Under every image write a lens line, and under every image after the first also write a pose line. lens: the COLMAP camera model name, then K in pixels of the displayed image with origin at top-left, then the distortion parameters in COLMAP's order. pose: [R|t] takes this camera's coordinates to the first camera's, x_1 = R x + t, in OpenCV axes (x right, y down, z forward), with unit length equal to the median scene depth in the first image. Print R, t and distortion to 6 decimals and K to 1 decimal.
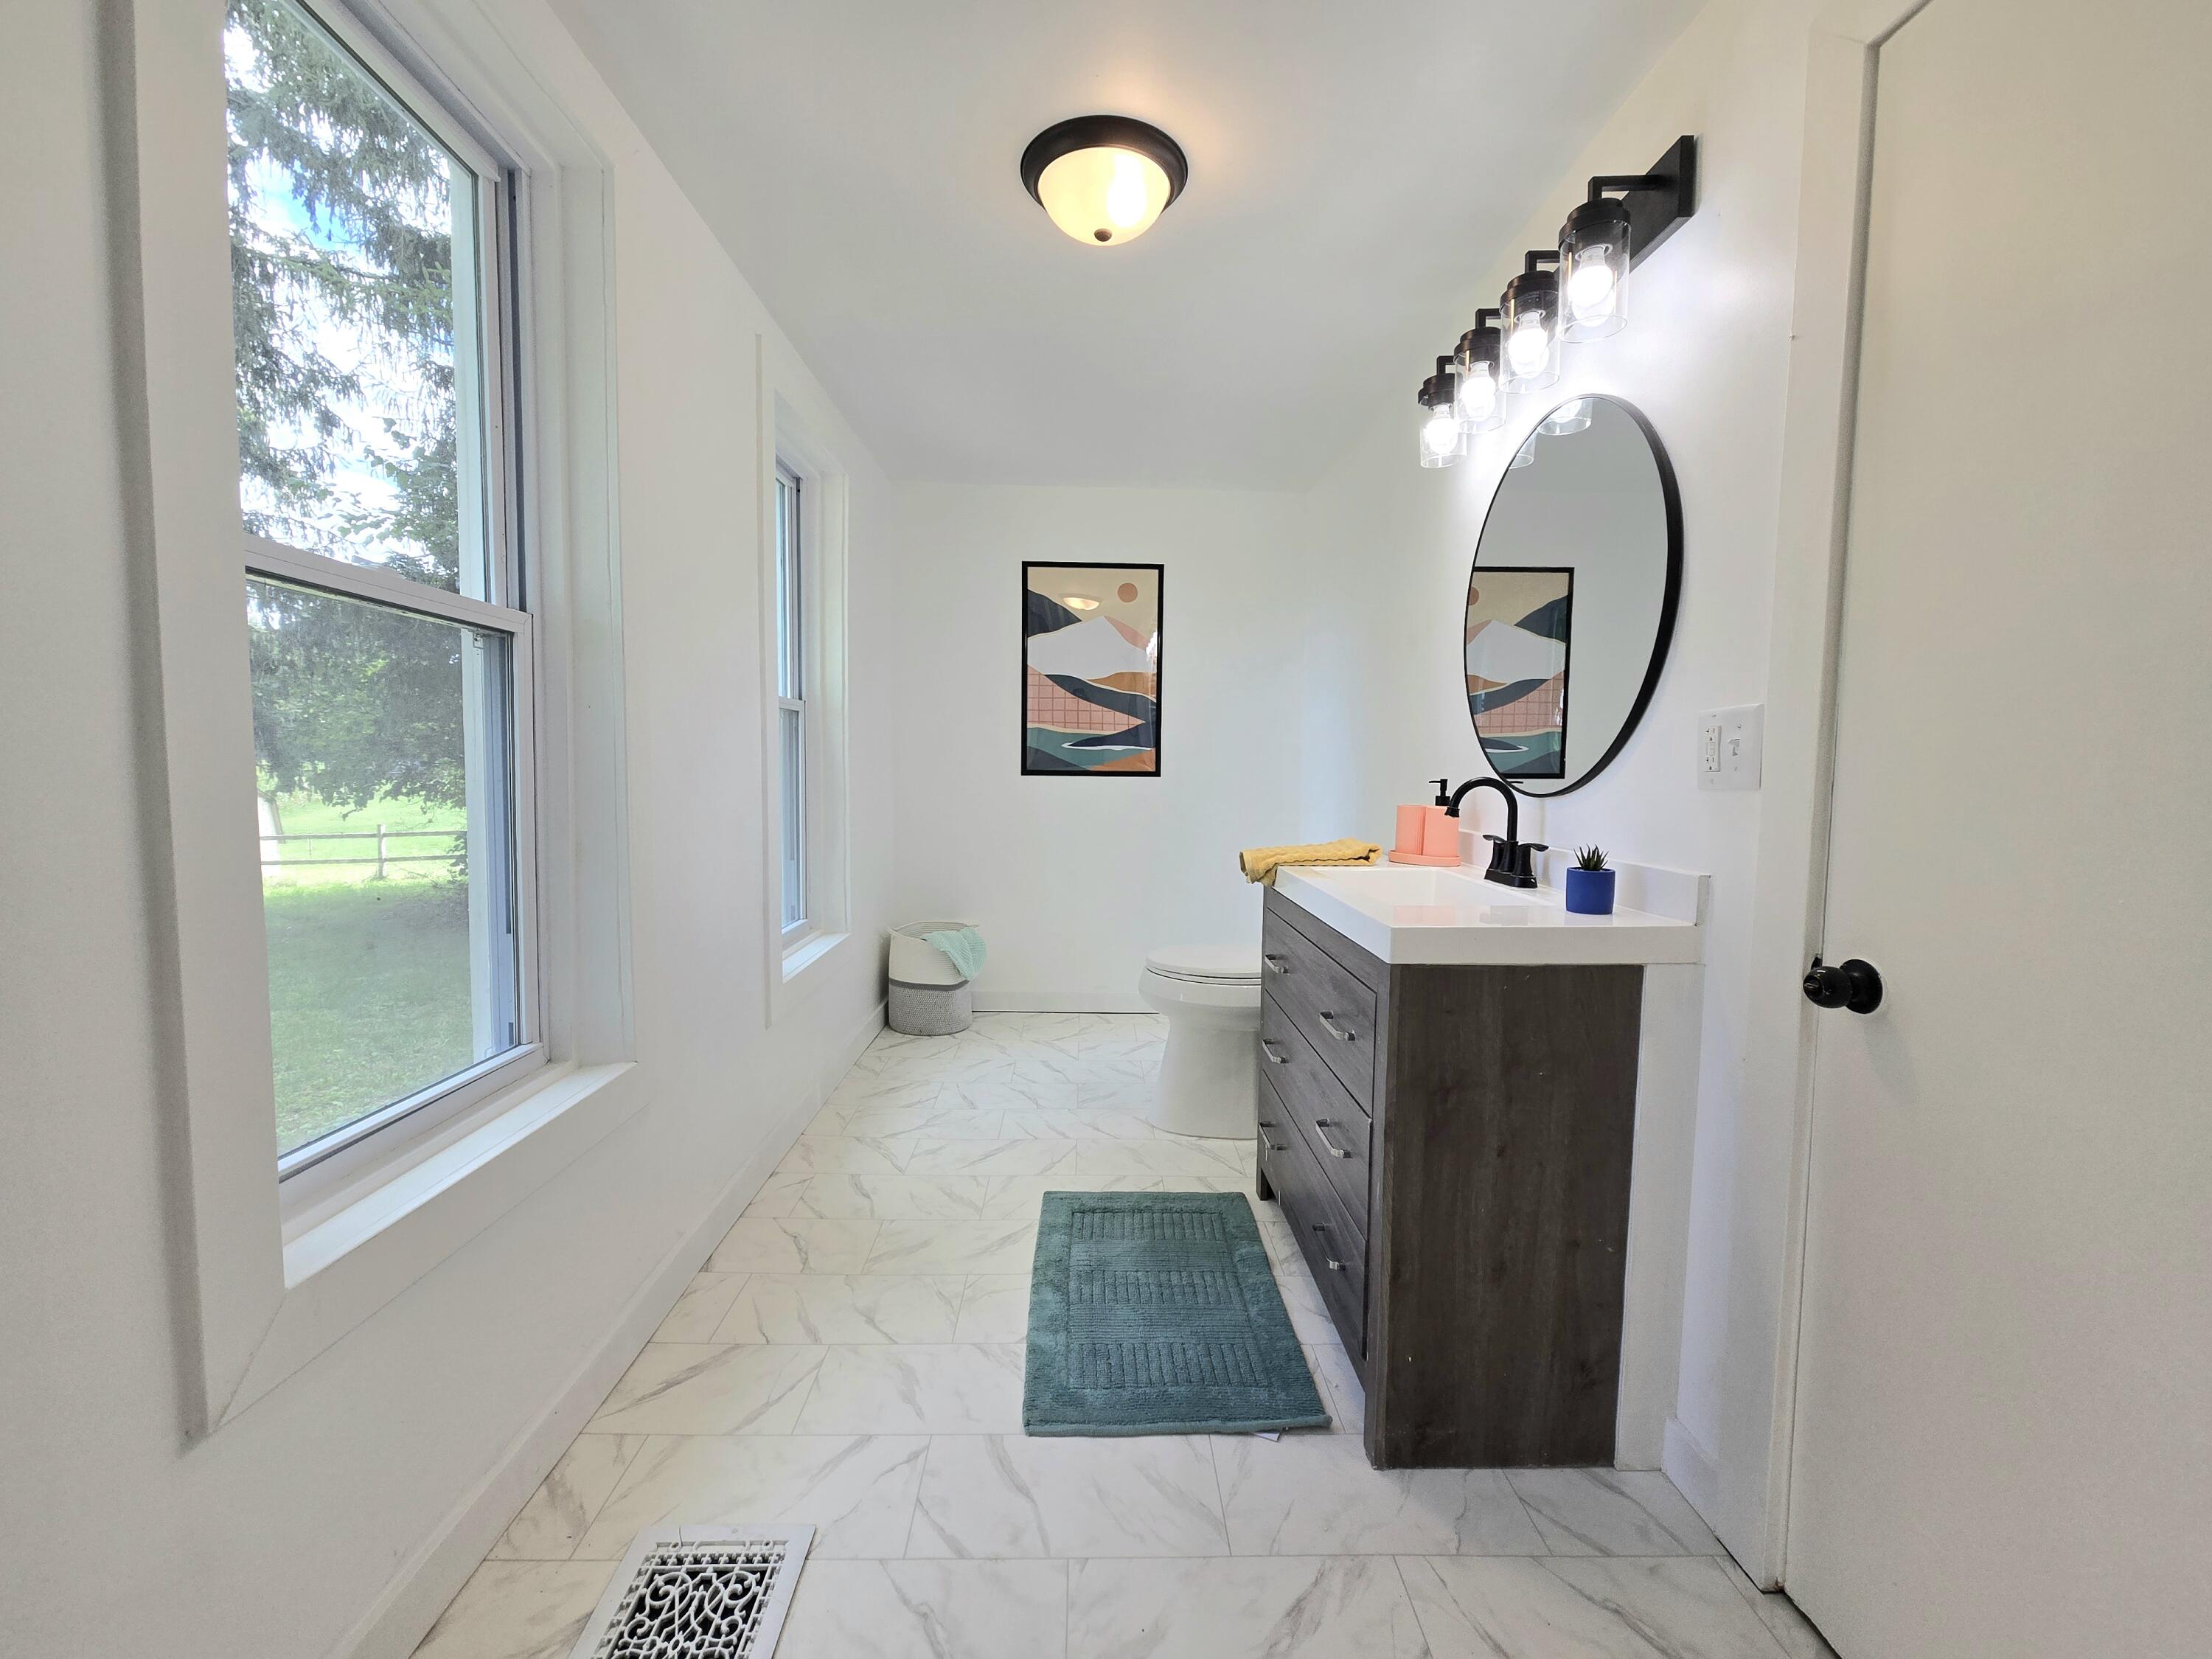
lens RADIAL K [[949.1, 0, 1109.2], [0, 949.1, 826.5], [0, 0, 1]] dist [0.001995, 0.000919]
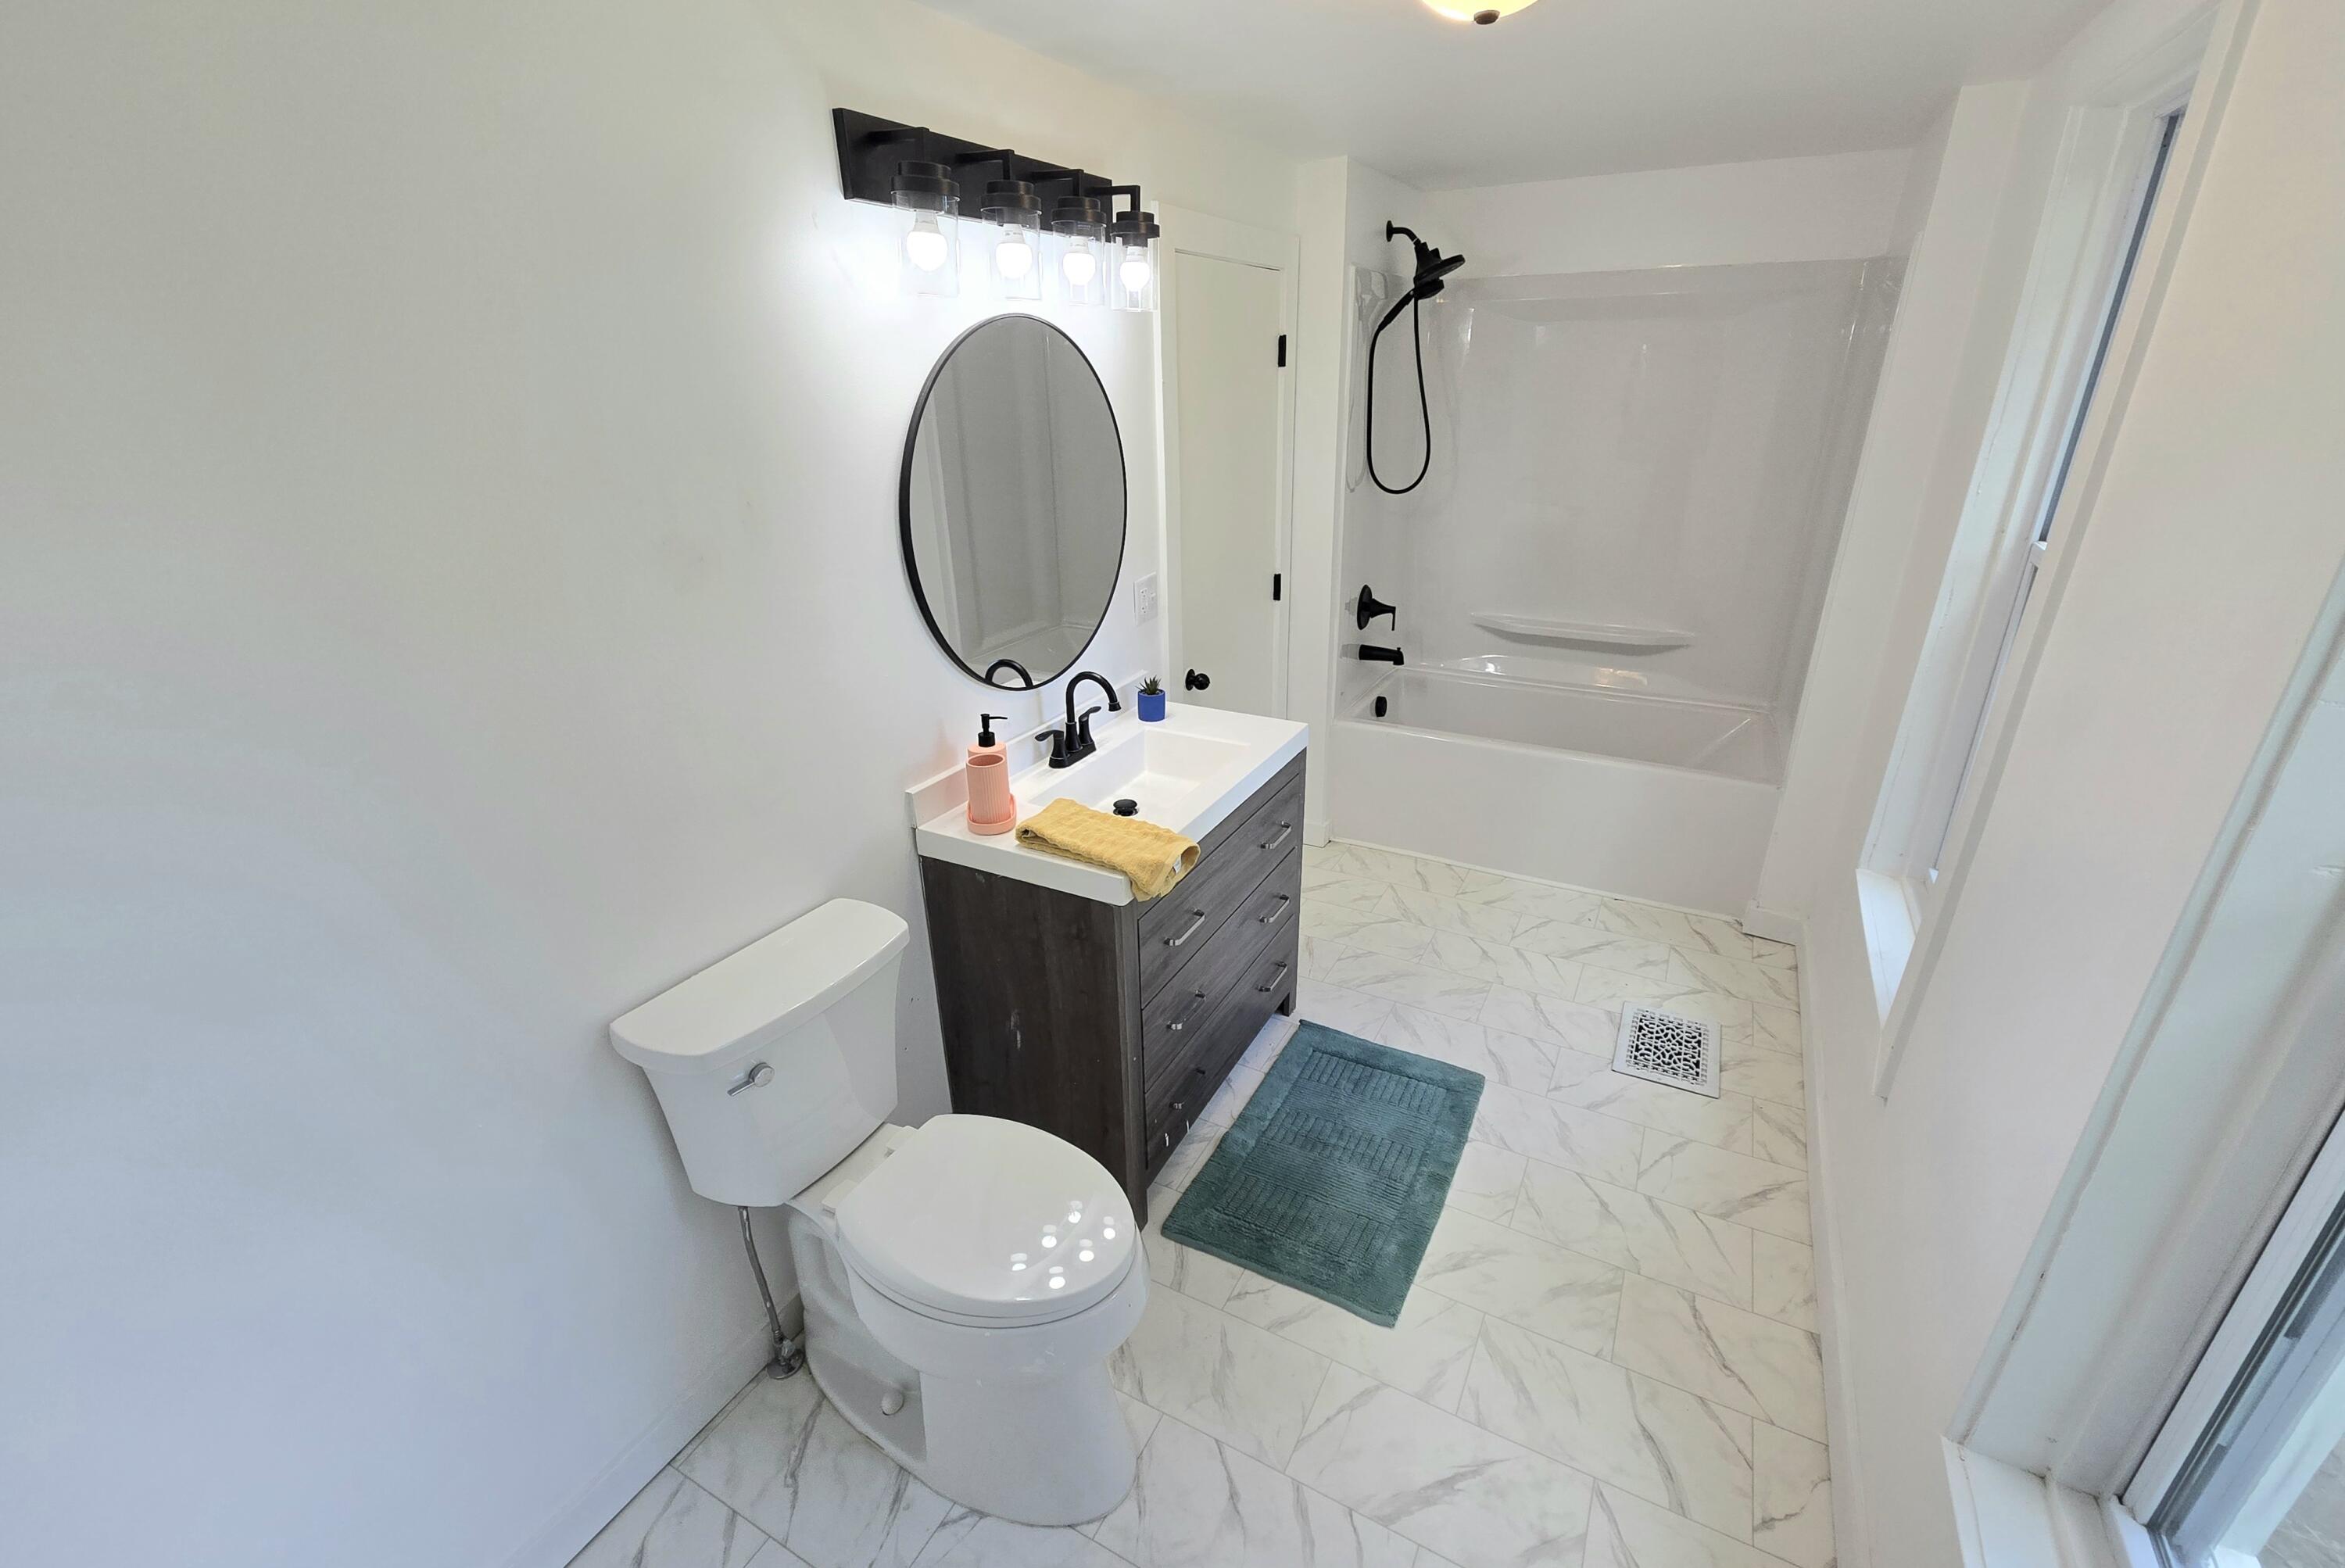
lens RADIAL K [[985.5, 0, 1172.5], [0, 985.5, 784.0], [0, 0, 1]] dist [0.000083, 0.000048]
pose [[-0.868090, -0.194057, 0.456905, -0.257464], [0.033342, 0.895552, 0.443706, -0.477997], [-0.495287, 0.400411, -0.770949, 2.047271]]
